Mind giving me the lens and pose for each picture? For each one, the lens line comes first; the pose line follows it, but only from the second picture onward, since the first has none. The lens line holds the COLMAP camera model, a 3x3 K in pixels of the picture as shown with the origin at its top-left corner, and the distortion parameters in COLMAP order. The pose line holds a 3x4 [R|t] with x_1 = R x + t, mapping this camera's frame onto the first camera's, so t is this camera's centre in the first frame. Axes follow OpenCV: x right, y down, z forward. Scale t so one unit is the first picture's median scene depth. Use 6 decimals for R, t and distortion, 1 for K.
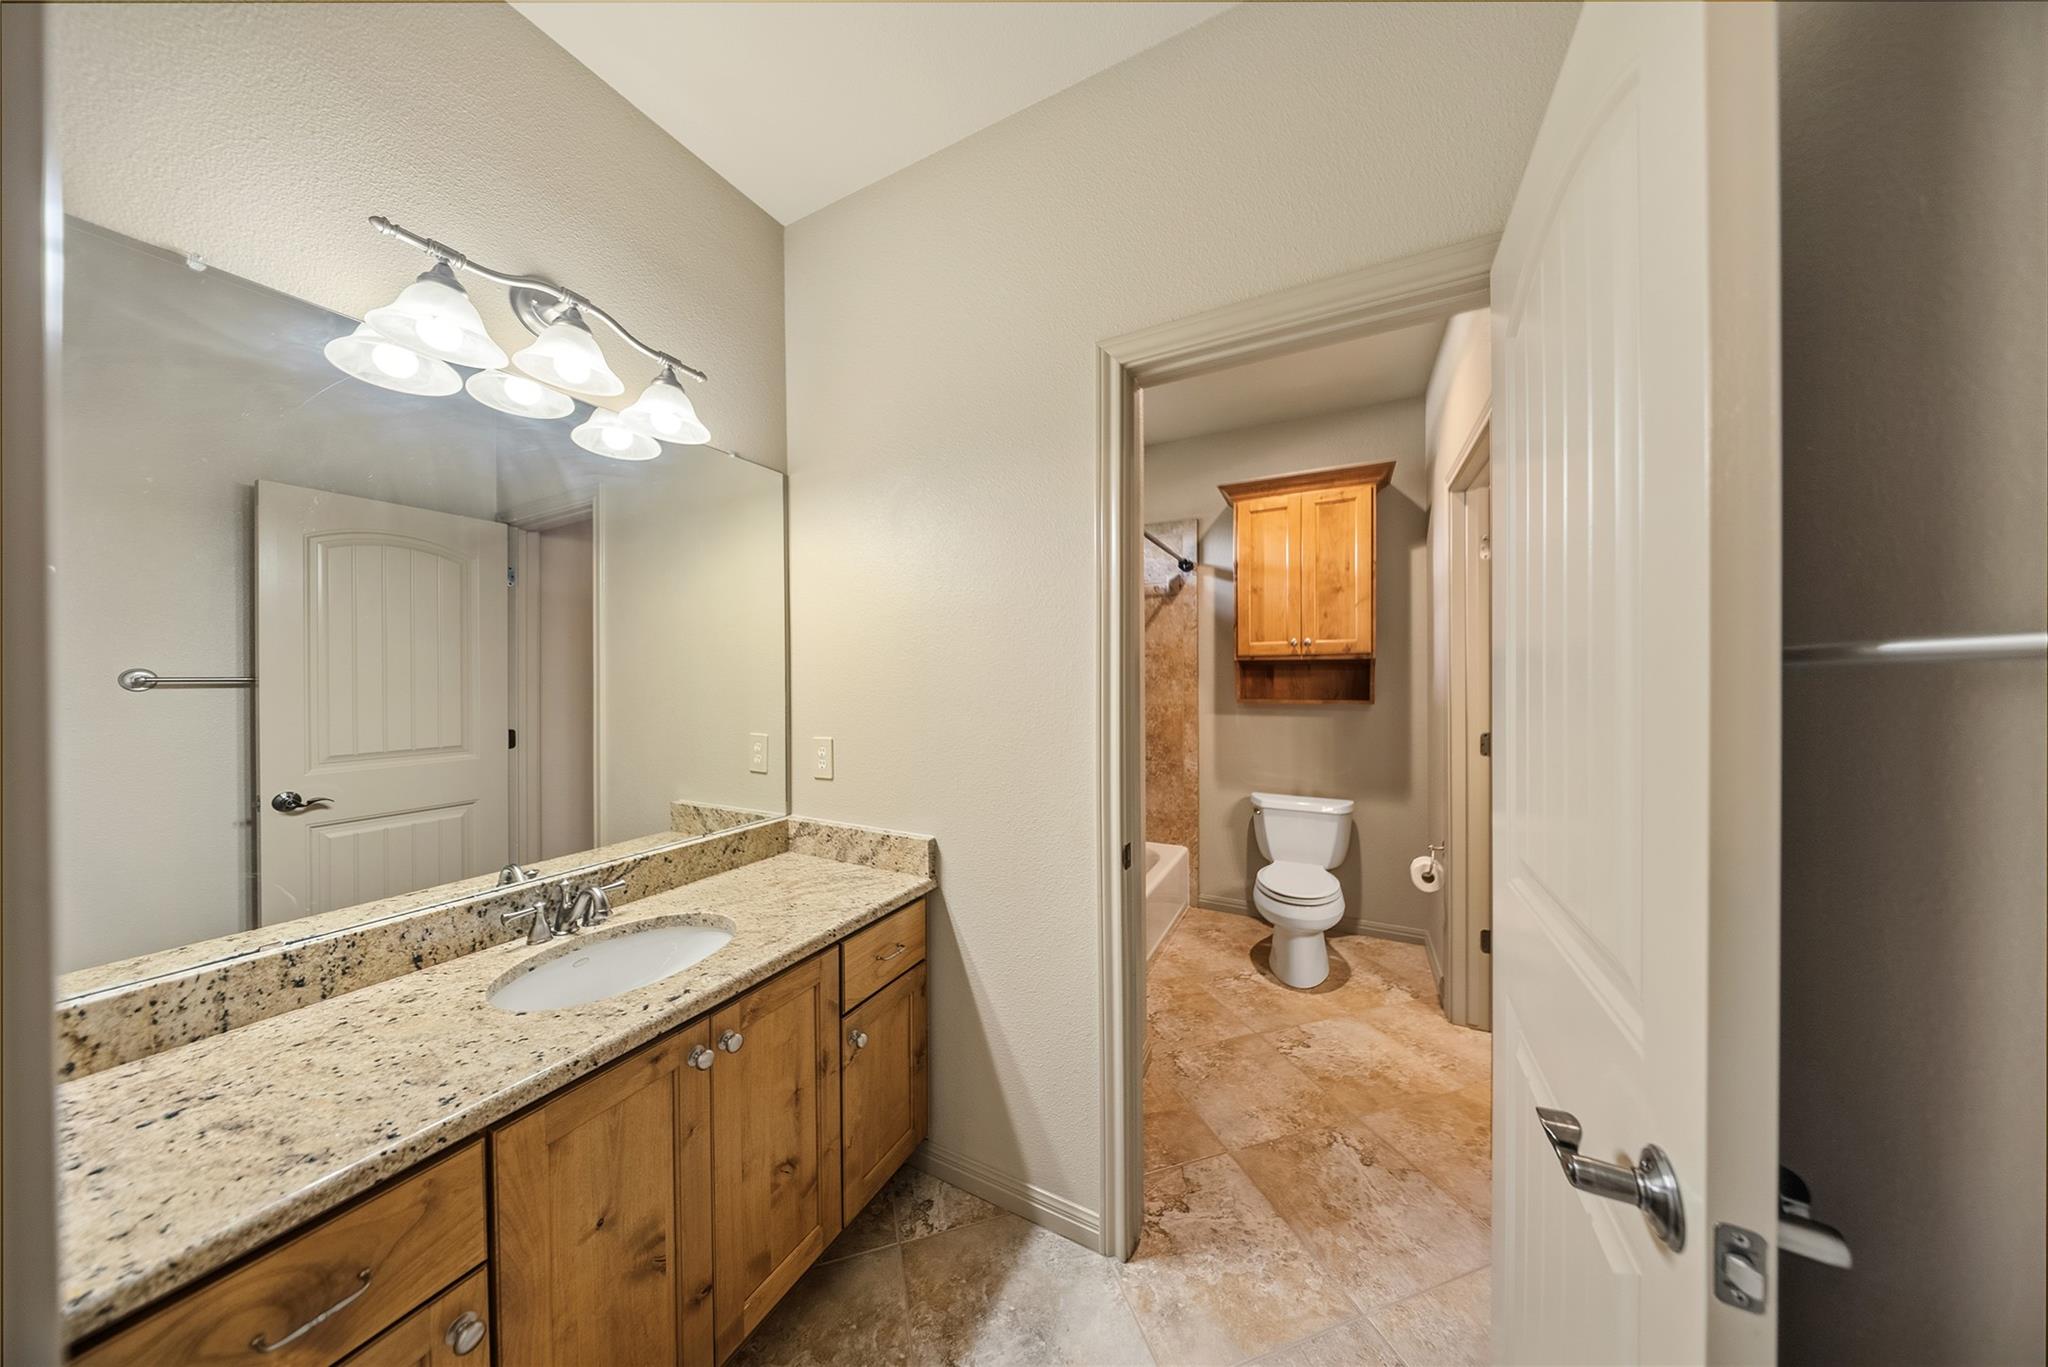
lens RADIAL K [[607.2, 0, 1019.7], [0, 607.2, 678.1], [0, 0, 1]] dist [0.001988, -0.001357]
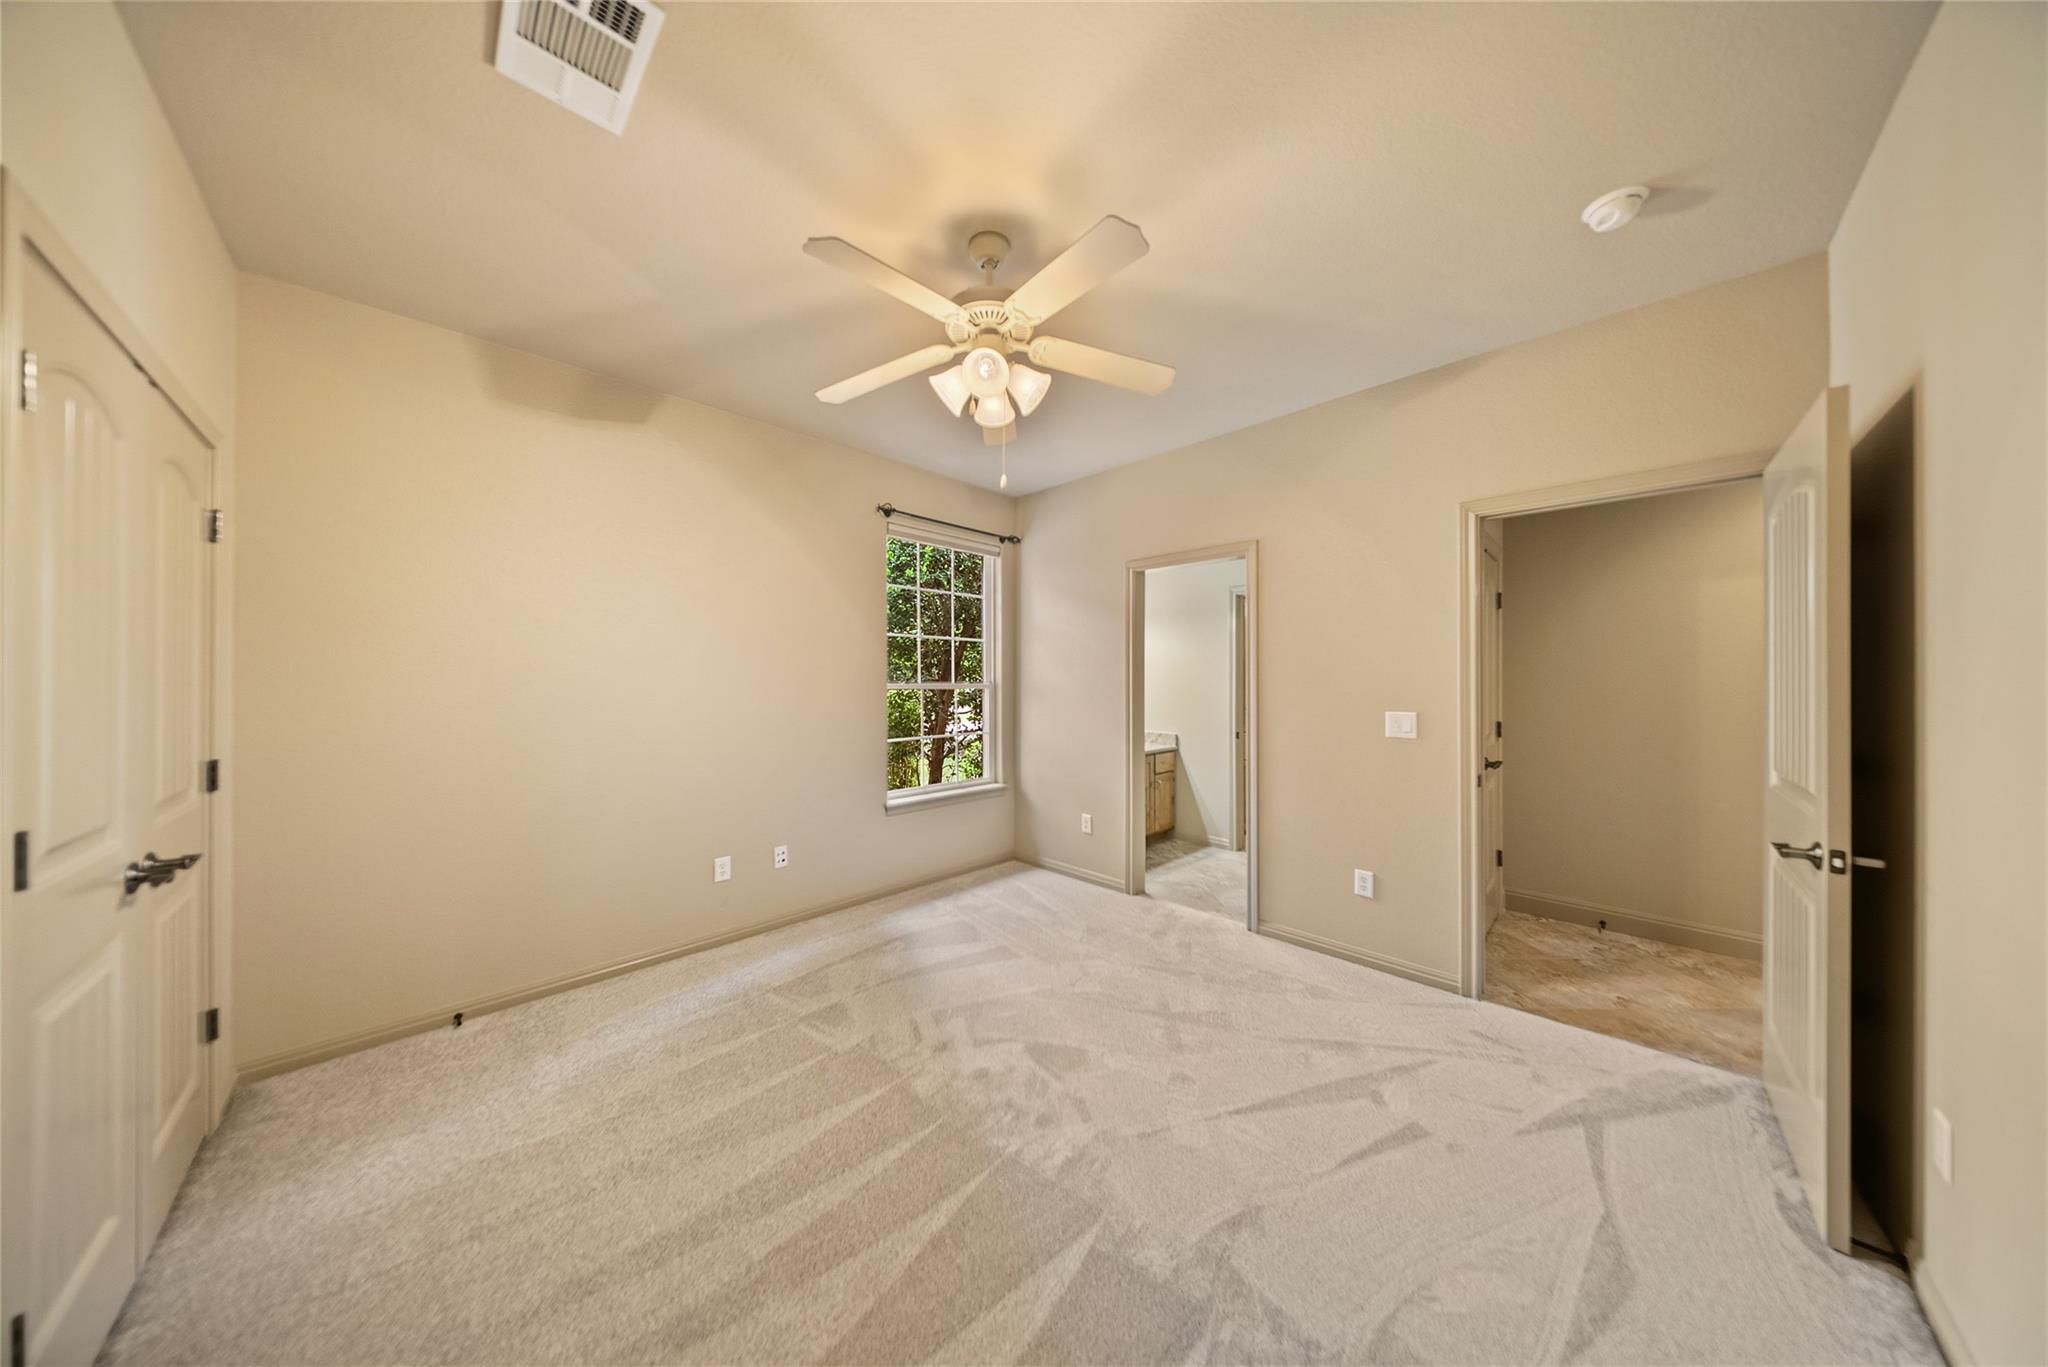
lens RADIAL K [[607.2, 0, 1017.3], [0, 607.2, 681.7], [0, 0, 1]] dist [0.001988, -0.001357]
pose [[0.957604, 0.004666, -0.288051, -0.021923], [-0.005681, 0.999980, -0.002687, 0.003650], [0.288033, 0.004209, 0.957611, -1.944194]]
